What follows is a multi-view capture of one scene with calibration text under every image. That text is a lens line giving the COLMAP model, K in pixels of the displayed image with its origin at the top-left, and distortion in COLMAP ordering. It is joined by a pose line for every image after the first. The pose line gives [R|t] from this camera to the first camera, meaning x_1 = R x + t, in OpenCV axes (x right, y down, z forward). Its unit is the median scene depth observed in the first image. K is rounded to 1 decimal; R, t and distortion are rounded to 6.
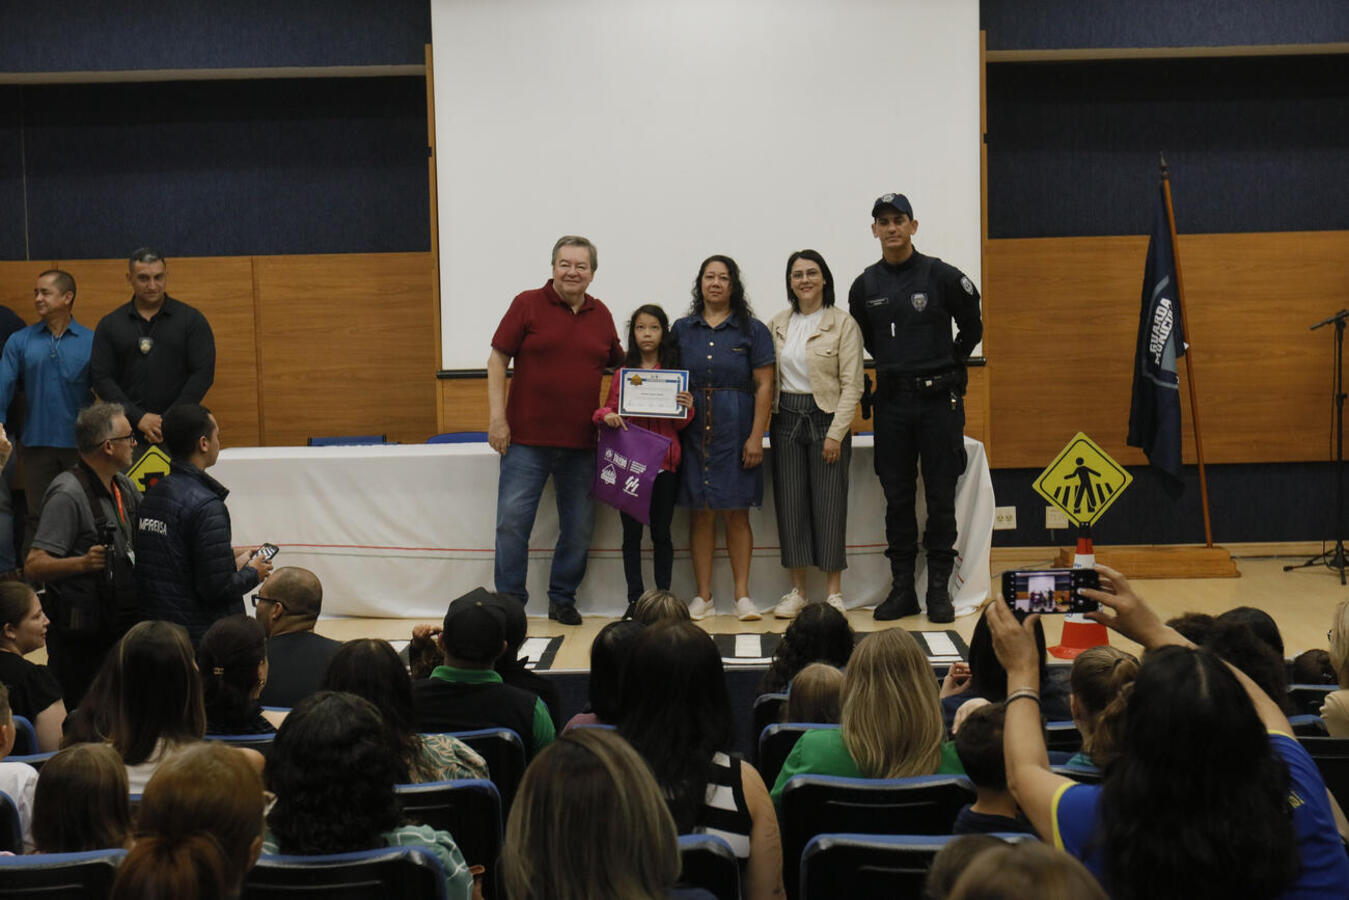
lens RADIAL K [[2015.9, 0, 672.1], [0, 2015.9, 451.9], [0, 0, 1]] dist [0.008200, 0.032151]
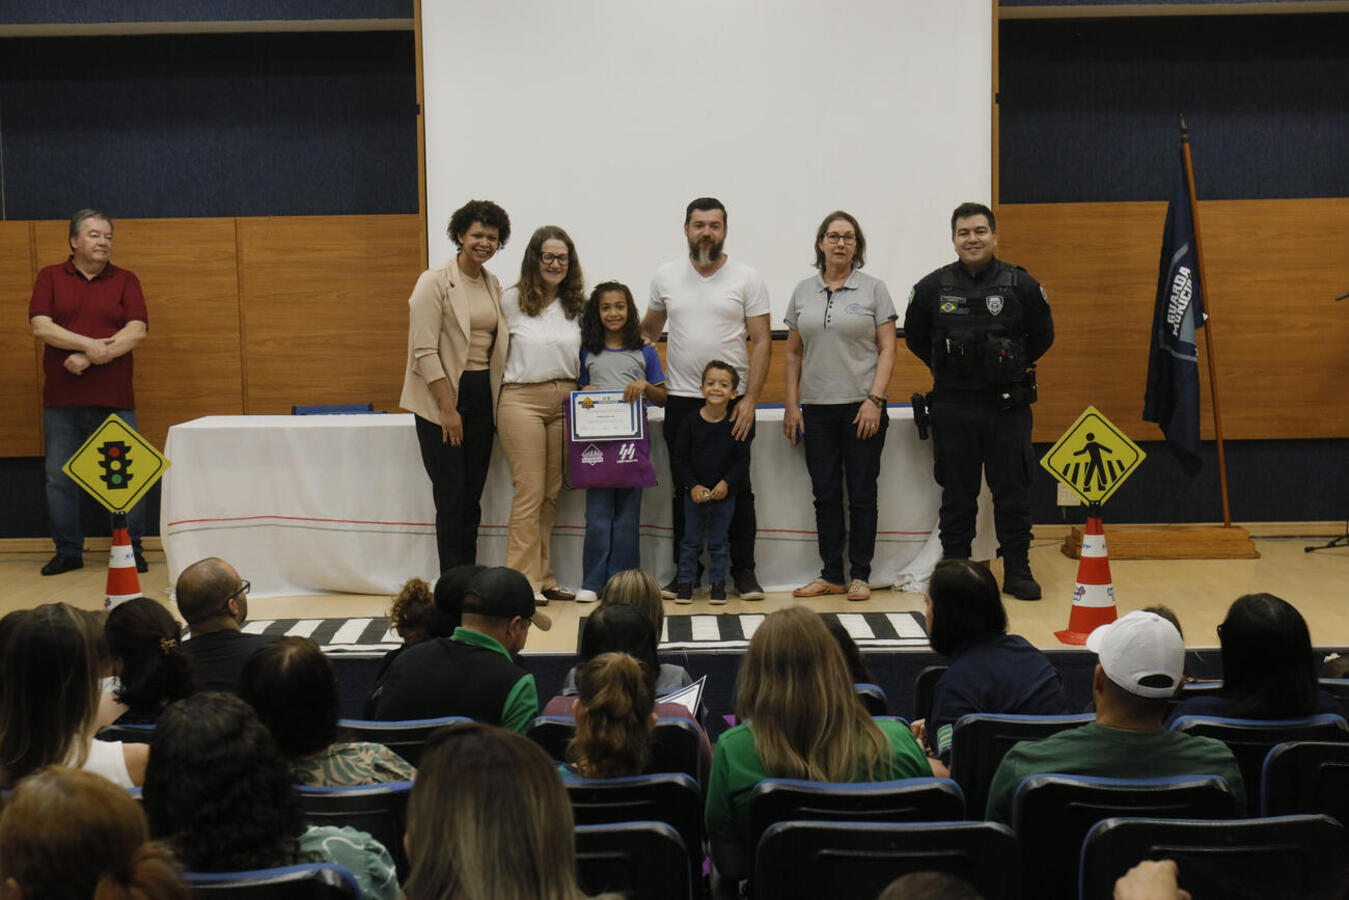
lens RADIAL K [[2018.0, 0, 674.5], [0, 2018.0, 450.0], [0, 0, 1]] dist [0.006075, 0.041688]
pose [[0.999926, 0.007167, -0.009835, 0.012427], [-0.007028, 0.999875, 0.014145, -0.000982], [0.009935, -0.014074, 0.999852, 0.037095]]
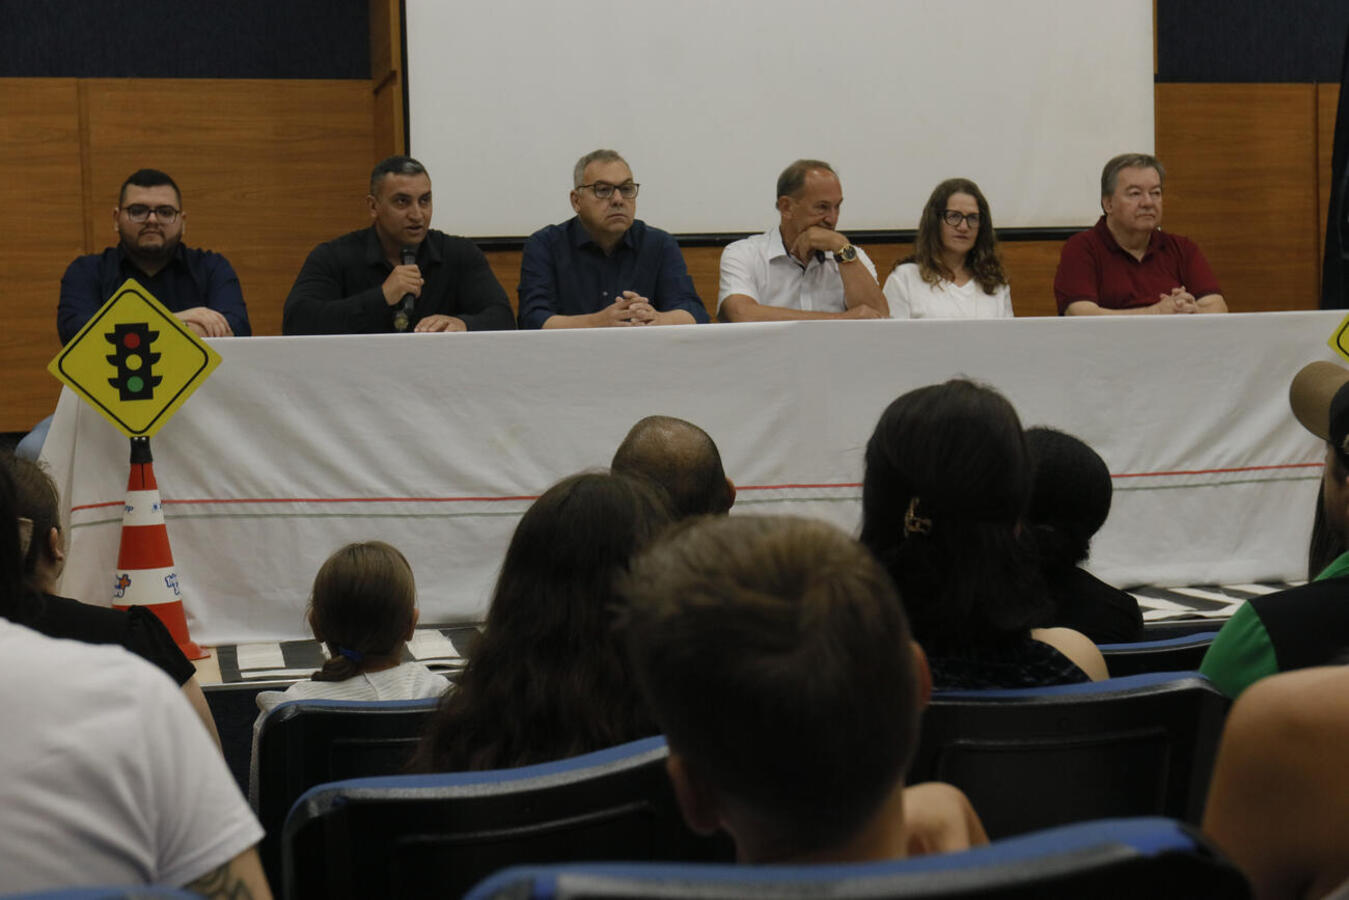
lens RADIAL K [[2015.9, 0, 672.1], [0, 2015.9, 451.9], [0, 0, 1]] dist [0.008200, 0.032151]
pose [[0.966717, -0.017556, 0.255243, -0.201781], [0.027823, 0.998940, -0.036670, 0.056032], [-0.254329, 0.042551, 0.966181, 0.342283]]
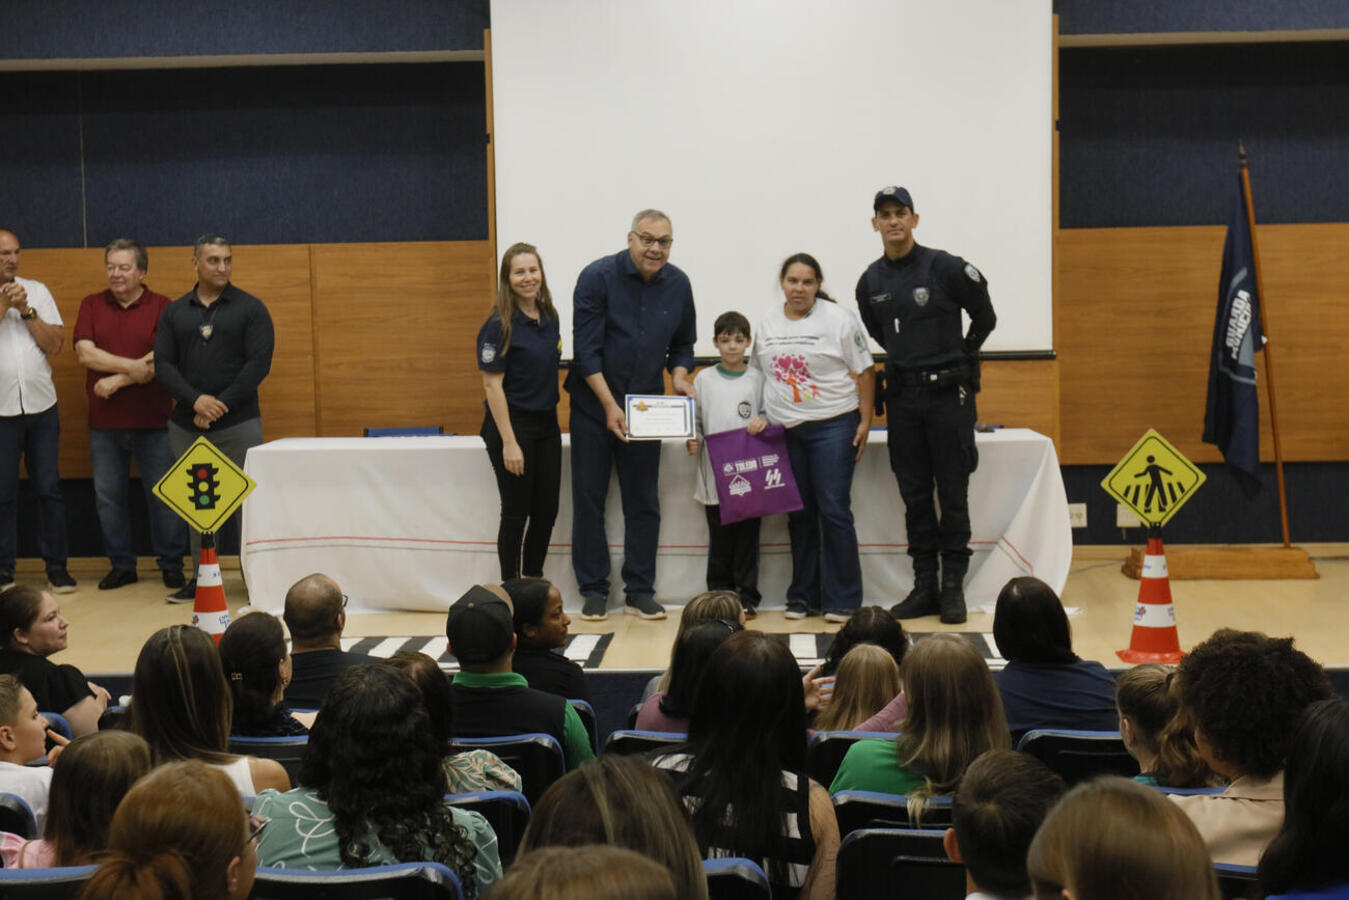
lens RADIAL K [[2015.9, 0, 672.1], [0, 2015.9, 451.9], [0, 0, 1]] dist [0.008200, 0.032151]
pose [[0.999262, 0.007190, -0.037721, 0.007490], [-0.007003, 0.999963, 0.005071, -0.001668], [0.037756, -0.004803, 0.999275, 0.020465]]
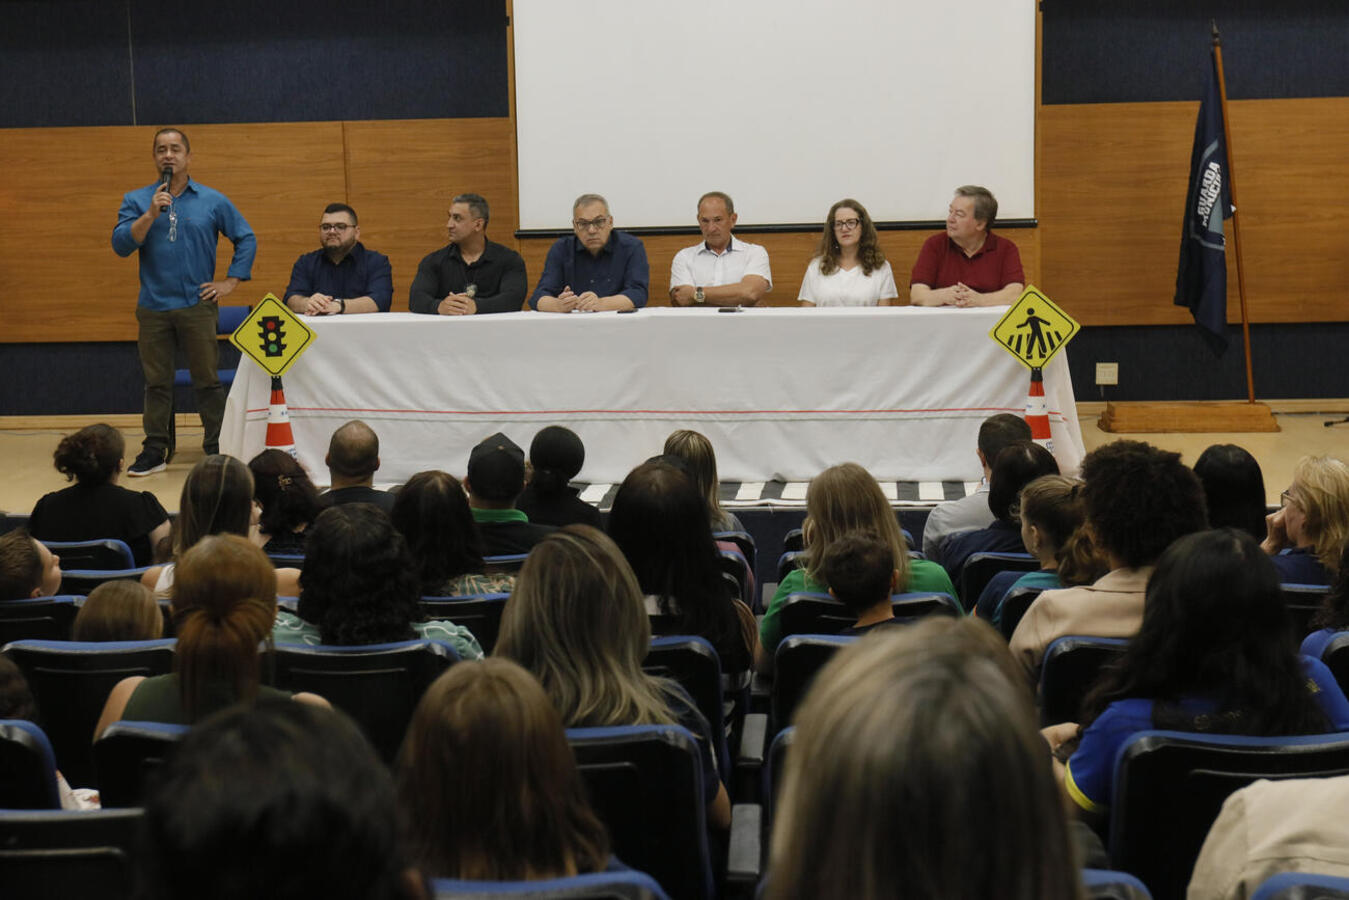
lens RADIAL K [[1969.5, 0, 667.2], [0, 1969.5, 453.7], [0, 0, 1]] dist [0.011343, 0.013124]
pose [[0.998422, 0.009465, -0.055352, 0.021645], [-0.005533, 0.997477, 0.070774, 0.002961], [0.055882, -0.070356, 0.995955, -0.034303]]
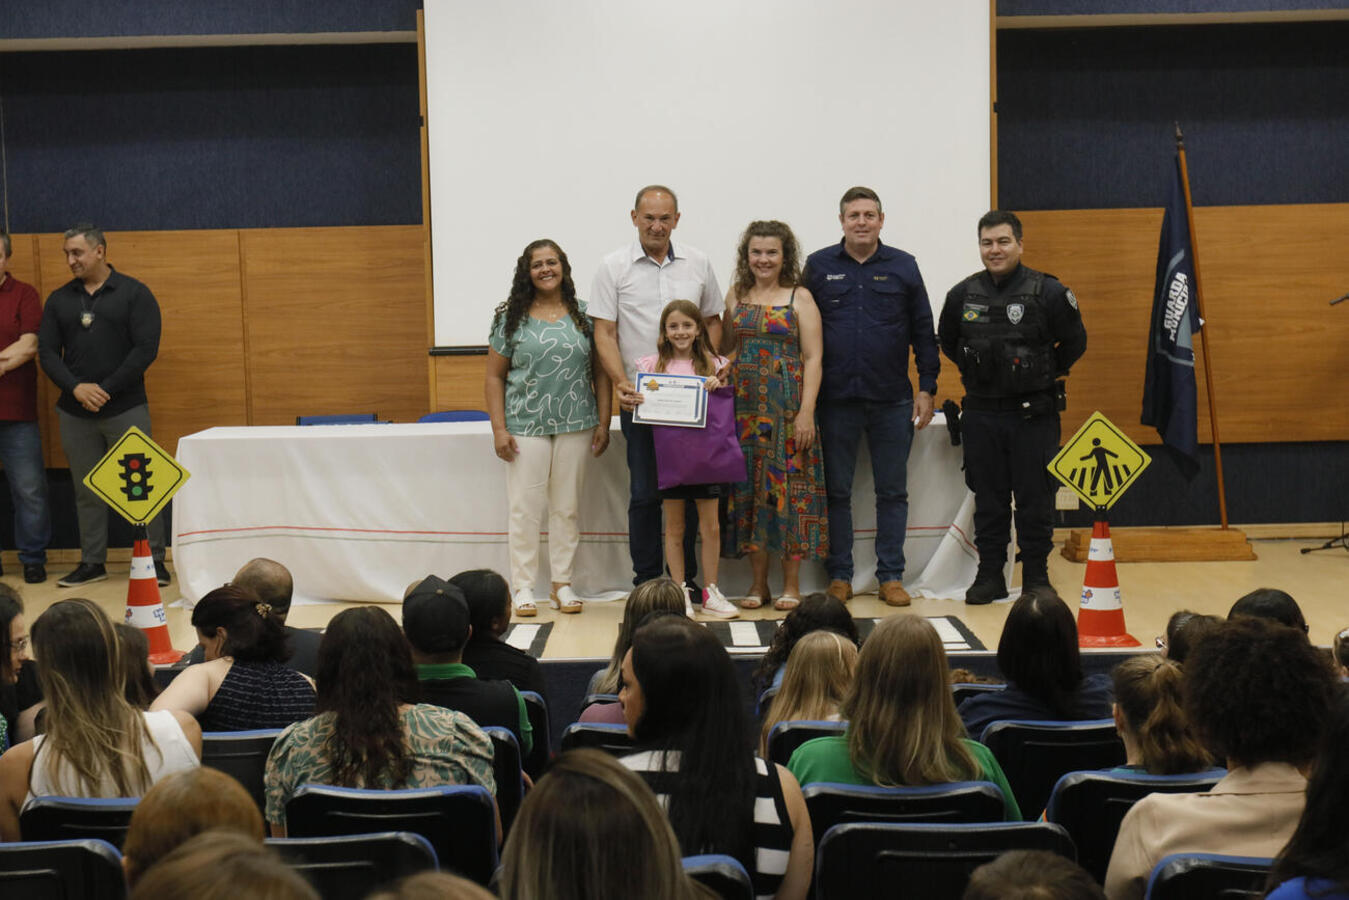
lens RADIAL K [[2015.9, 0, 672.1], [0, 2015.9, 451.9], [0, 0, 1]] dist [0.008200, 0.032151]
pose [[0.999998, -0.000144, 0.002202, -0.002049], [0.000116, 0.999923, 0.012392, -0.002024], [-0.002204, -0.012392, 0.999921, 0.029701]]
